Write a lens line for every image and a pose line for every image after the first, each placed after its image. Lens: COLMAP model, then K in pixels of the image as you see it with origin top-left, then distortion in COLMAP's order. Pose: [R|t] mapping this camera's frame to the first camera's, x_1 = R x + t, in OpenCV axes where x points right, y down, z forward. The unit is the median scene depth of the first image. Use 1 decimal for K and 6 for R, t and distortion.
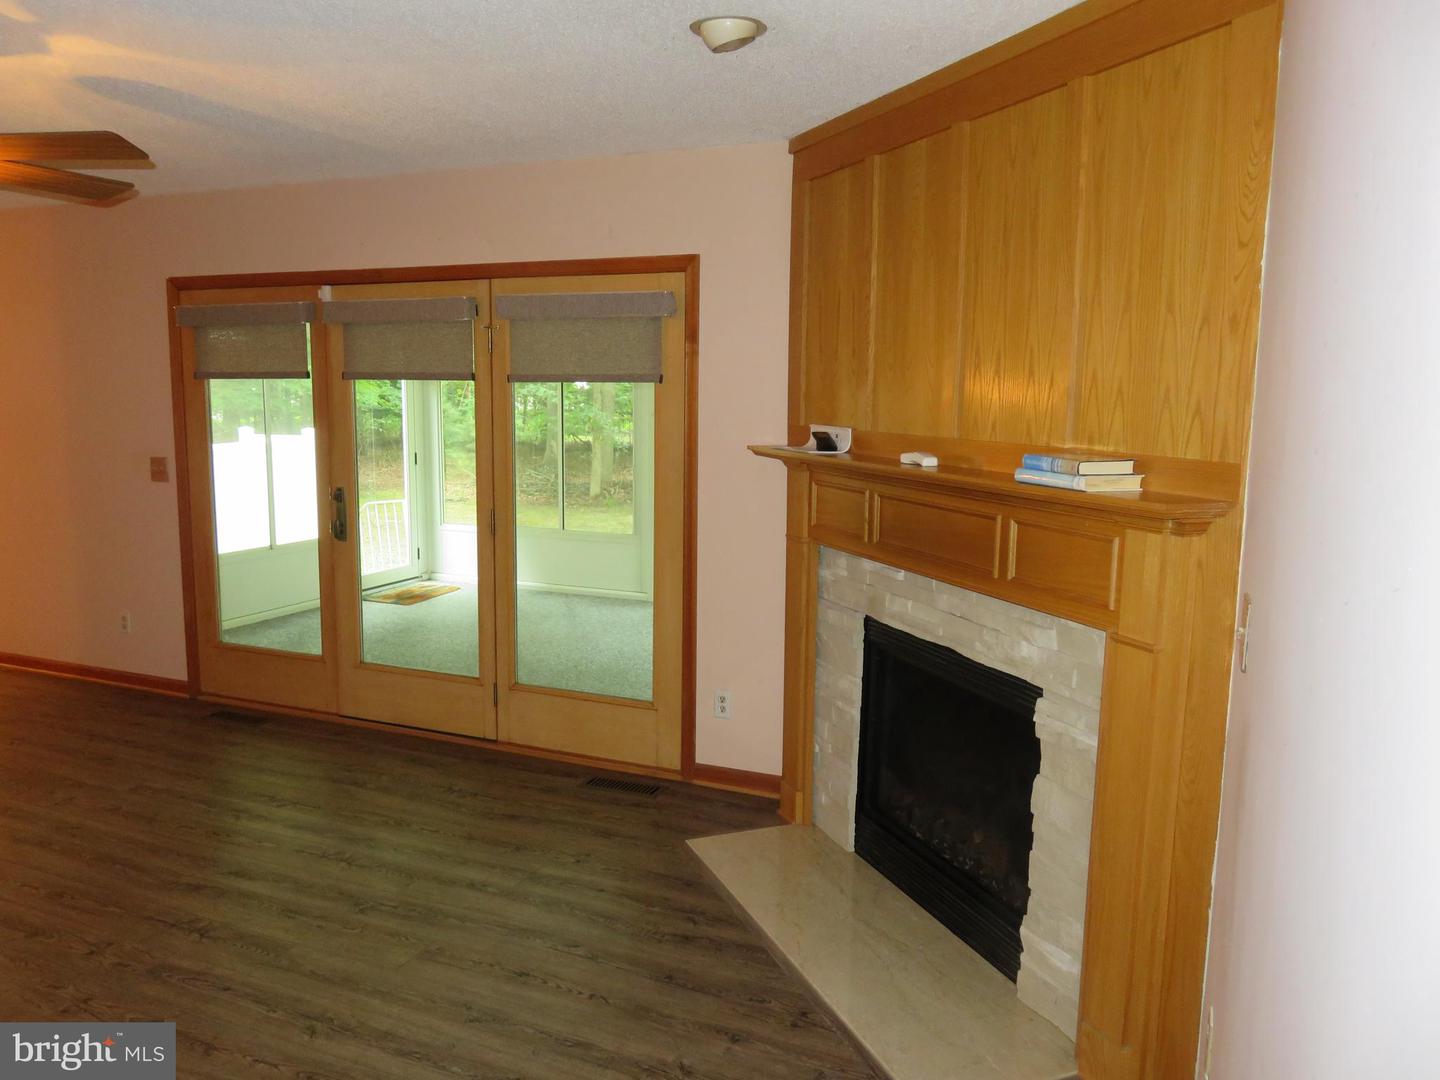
lens RADIAL K [[1055.9, 0, 720.0], [0, 1055.9, 540.0], [0, 0, 1]] dist [-0.010750, -0.005179]
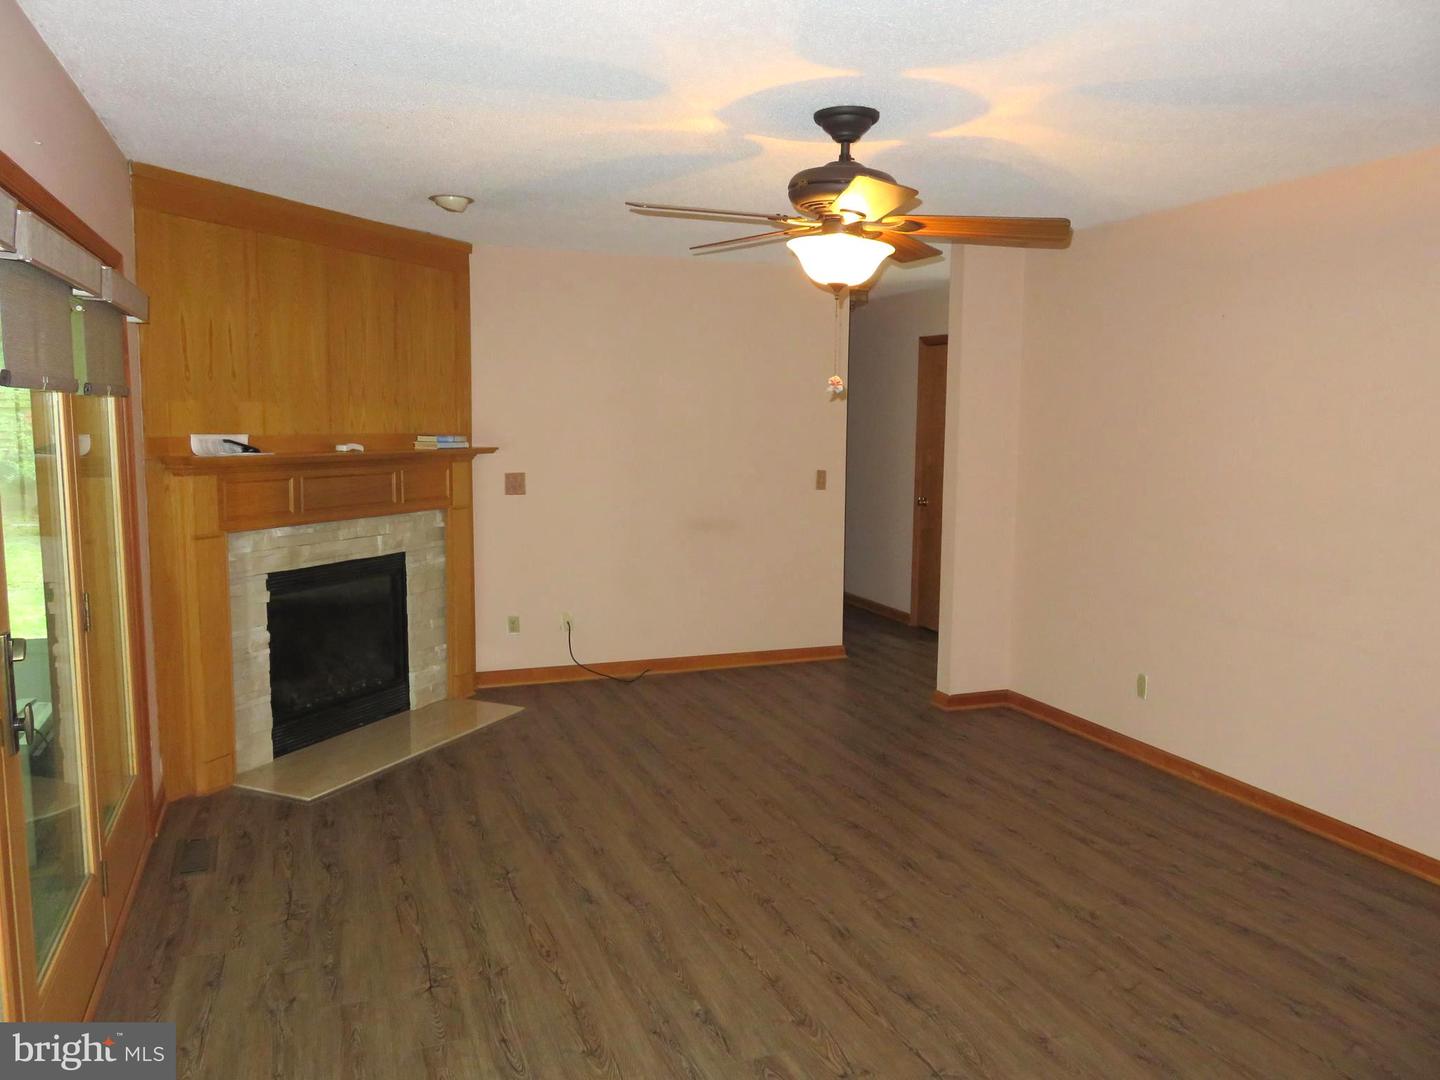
lens RADIAL K [[1055.9, 0, 720.0], [0, 1055.9, 540.0], [0, 0, 1]] dist [-0.010750, -0.005179]
pose [[-0.696210, -0.103470, 0.710342, -1.367667], [0.078984, 0.972507, 0.219071, -0.246727], [-0.713479, 0.208625, -0.668897, 1.692860]]
